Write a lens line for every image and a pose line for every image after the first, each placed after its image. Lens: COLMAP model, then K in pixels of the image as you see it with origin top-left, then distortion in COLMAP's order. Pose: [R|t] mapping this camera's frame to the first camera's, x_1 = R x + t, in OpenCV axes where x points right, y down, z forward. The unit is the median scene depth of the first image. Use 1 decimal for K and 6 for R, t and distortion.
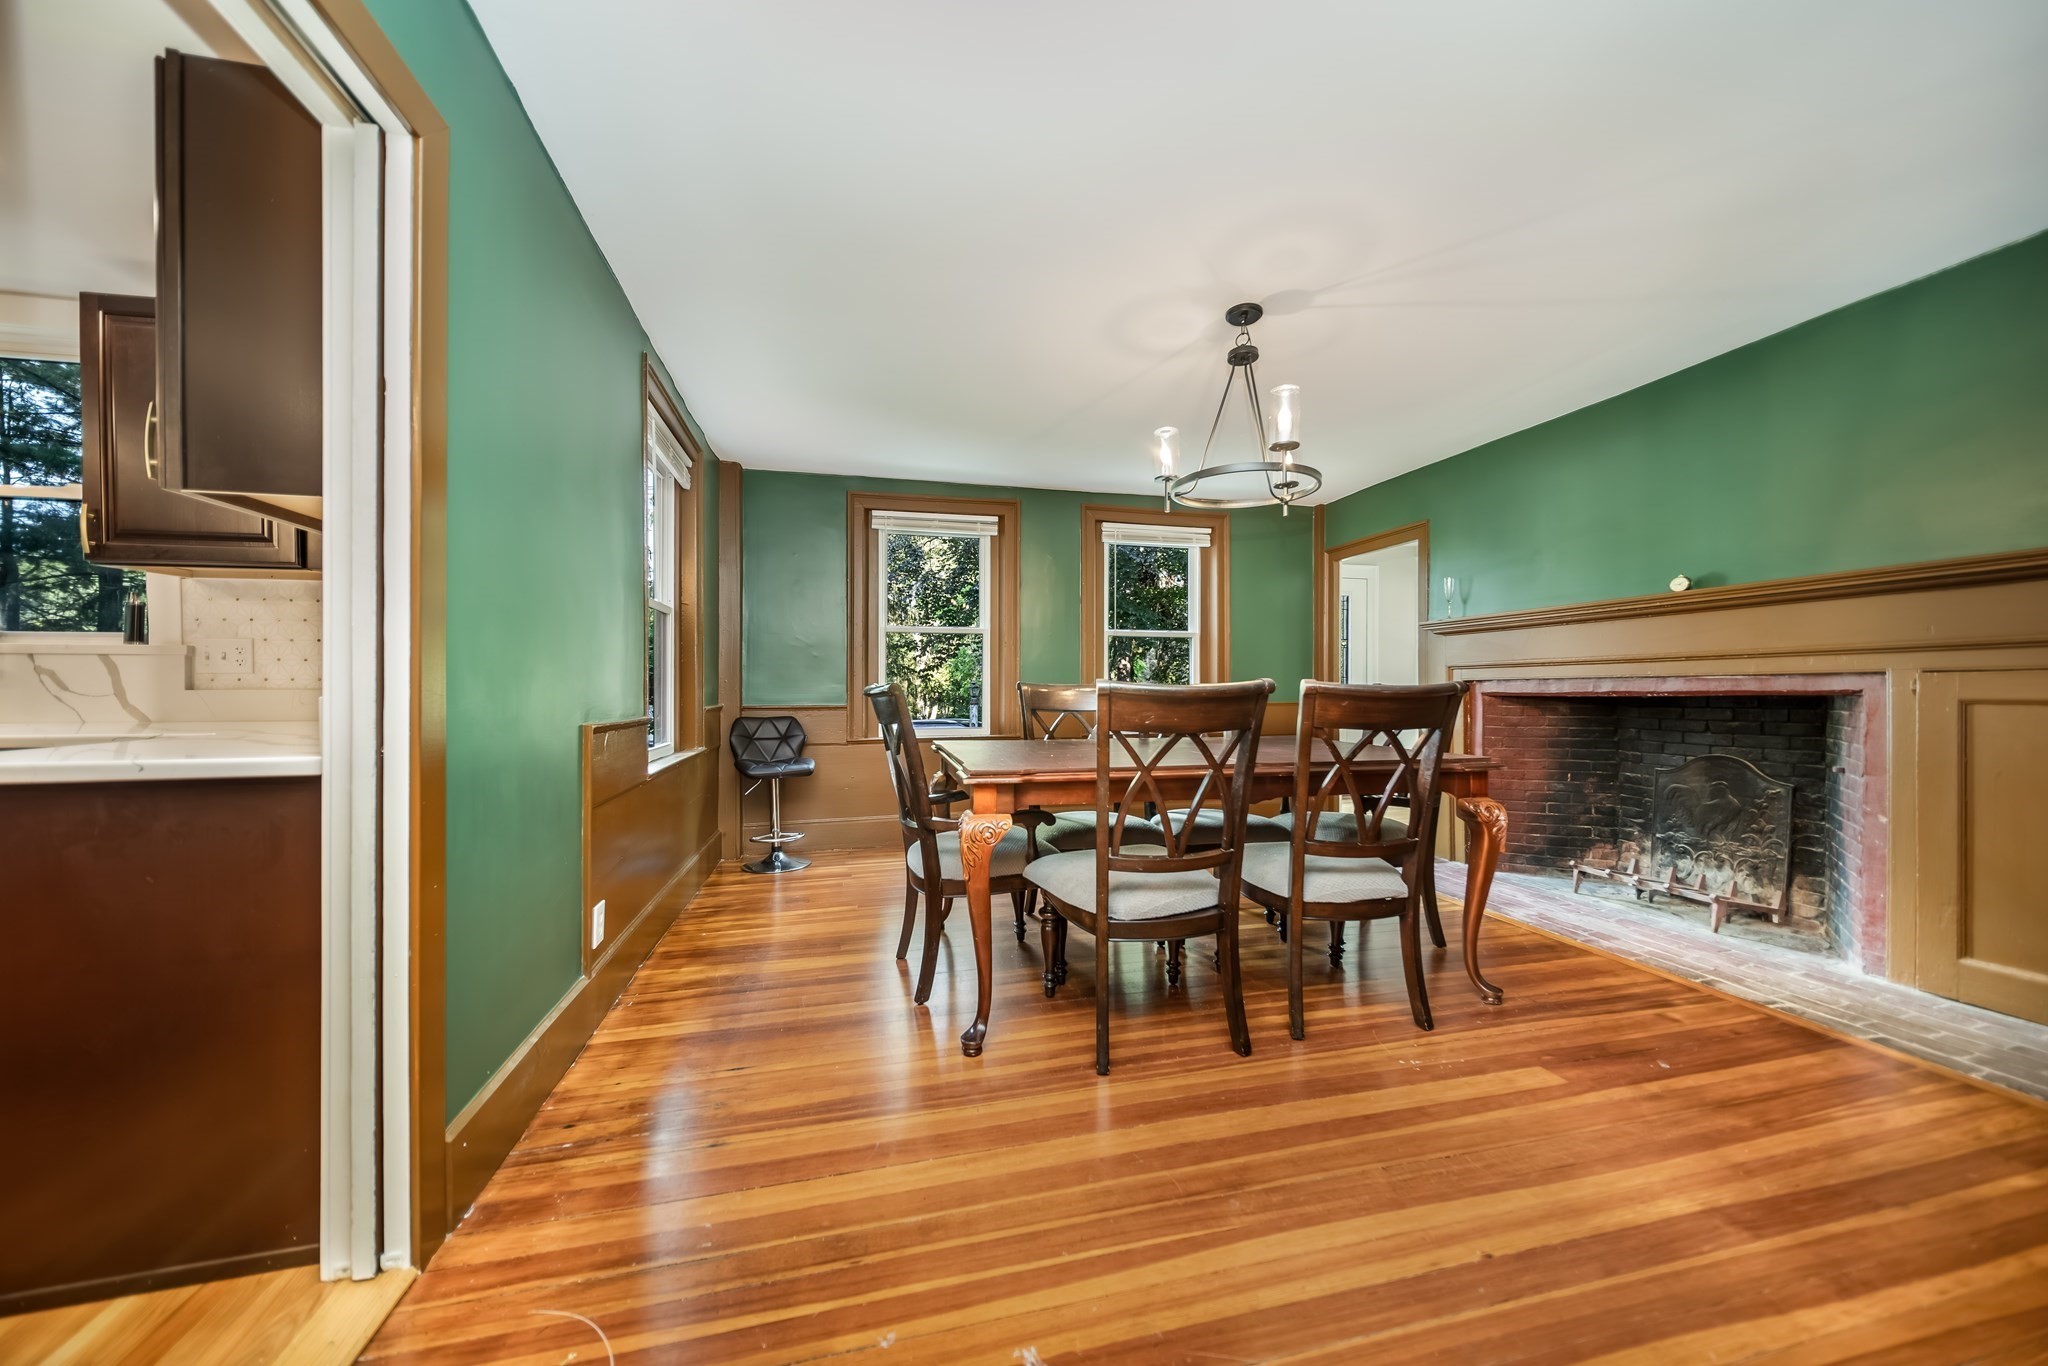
lens RADIAL K [[742.8, 0, 1032.3], [0, 742.8, 693.9], [0, 0, 1]] dist [0.001020, -0.000160]
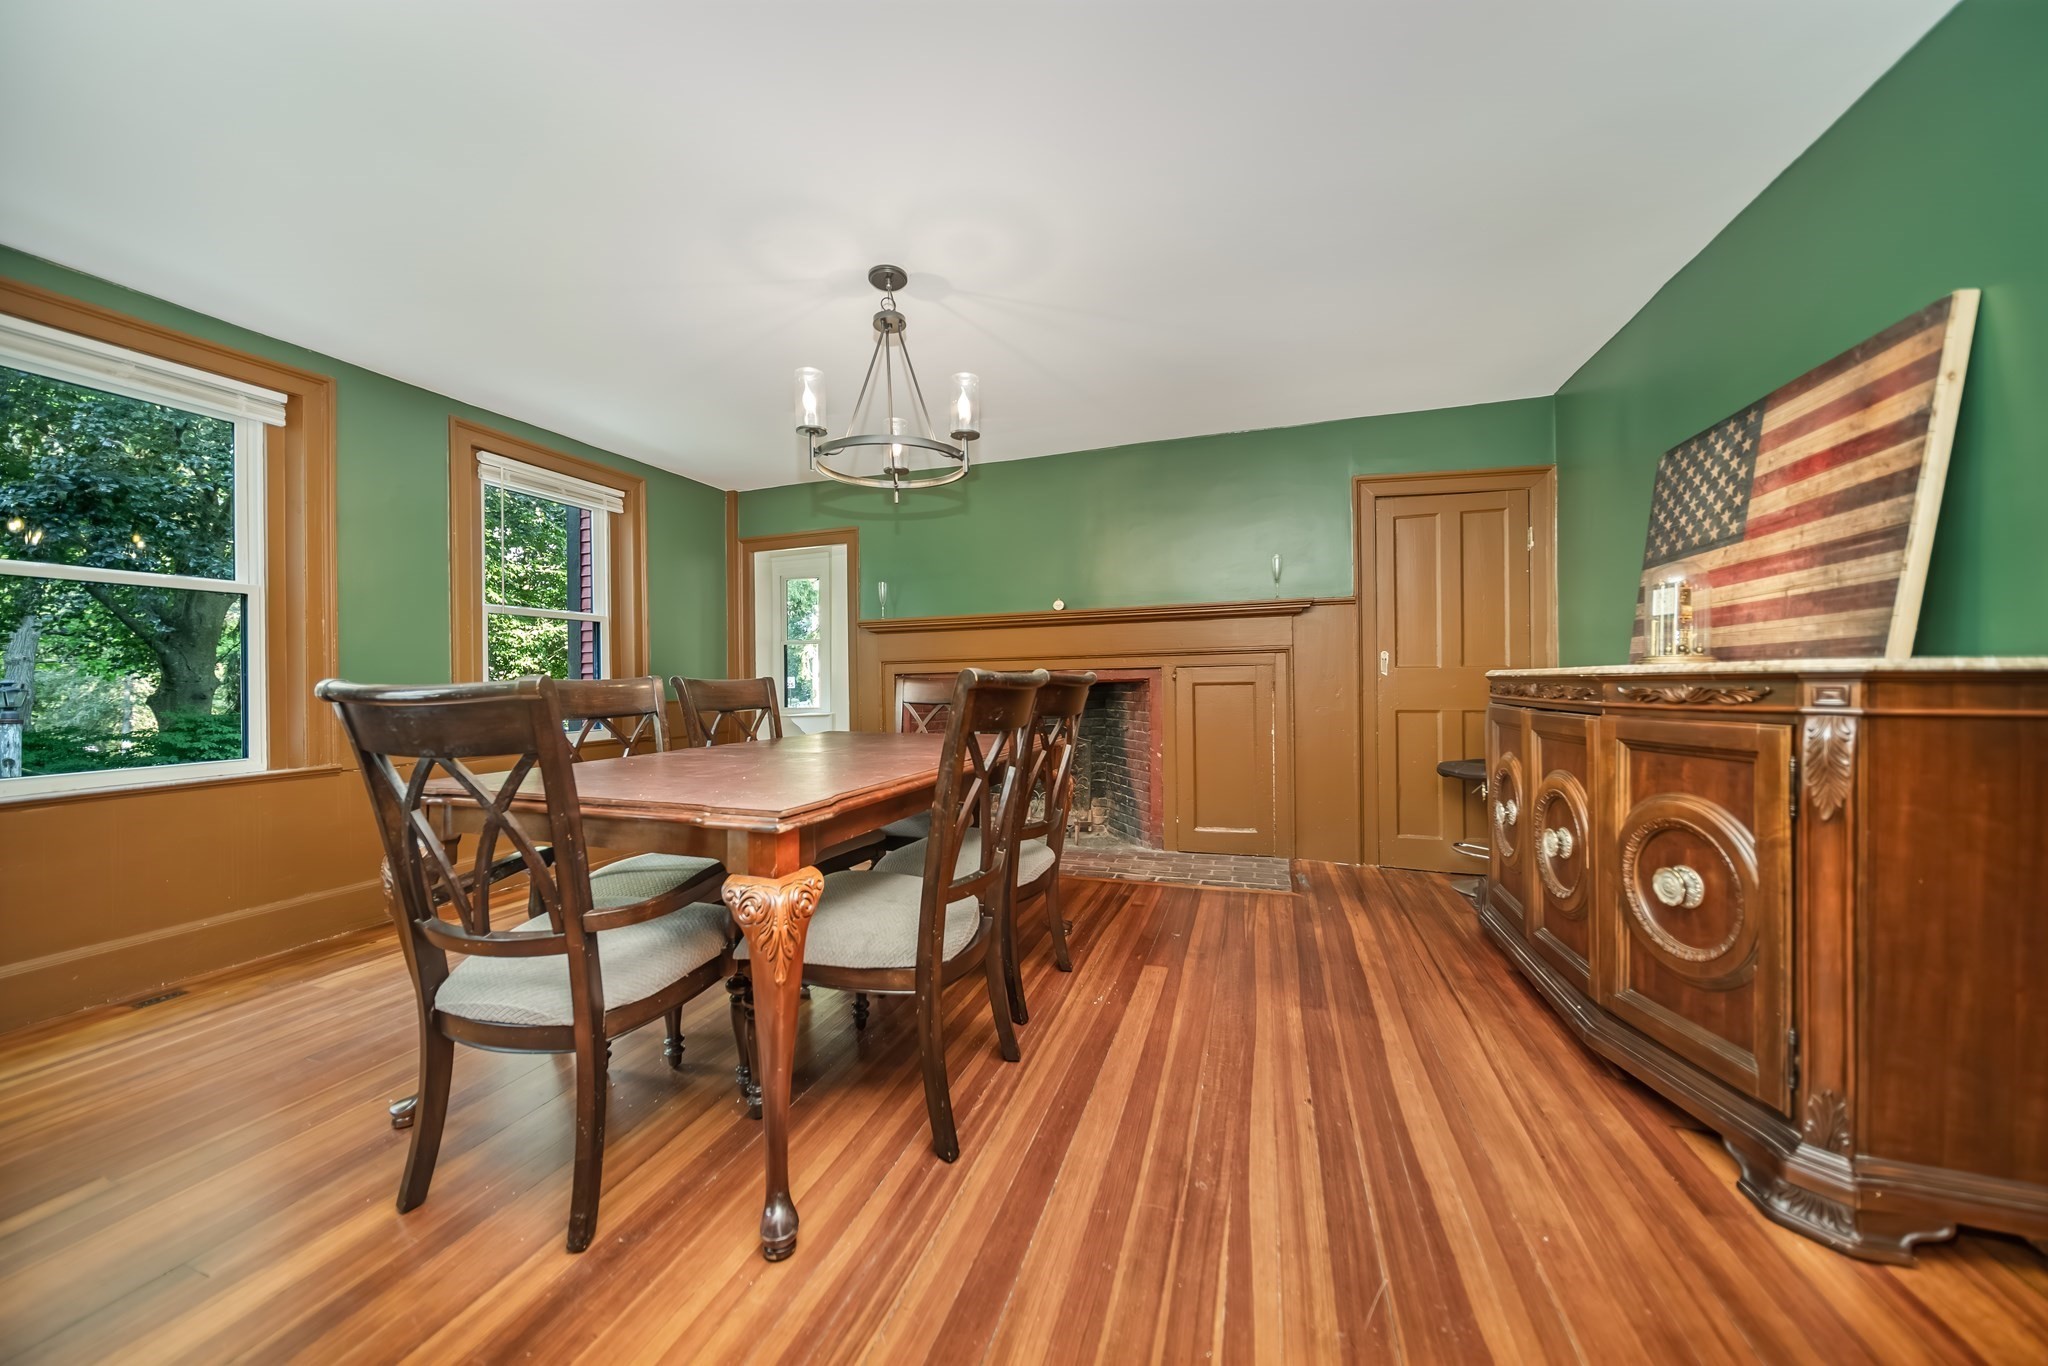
lens RADIAL K [[719.7, 0, 1024.0], [0, 719.7, 683.0], [0, 0, 1]] dist [0.006952, -0.002767]
pose [[0.537164, -0.012258, 0.843389, -0.417060], [0.020621, 0.999786, 0.001397, -0.002886], [-0.843226, 0.016641, 0.537302, 0.407296]]
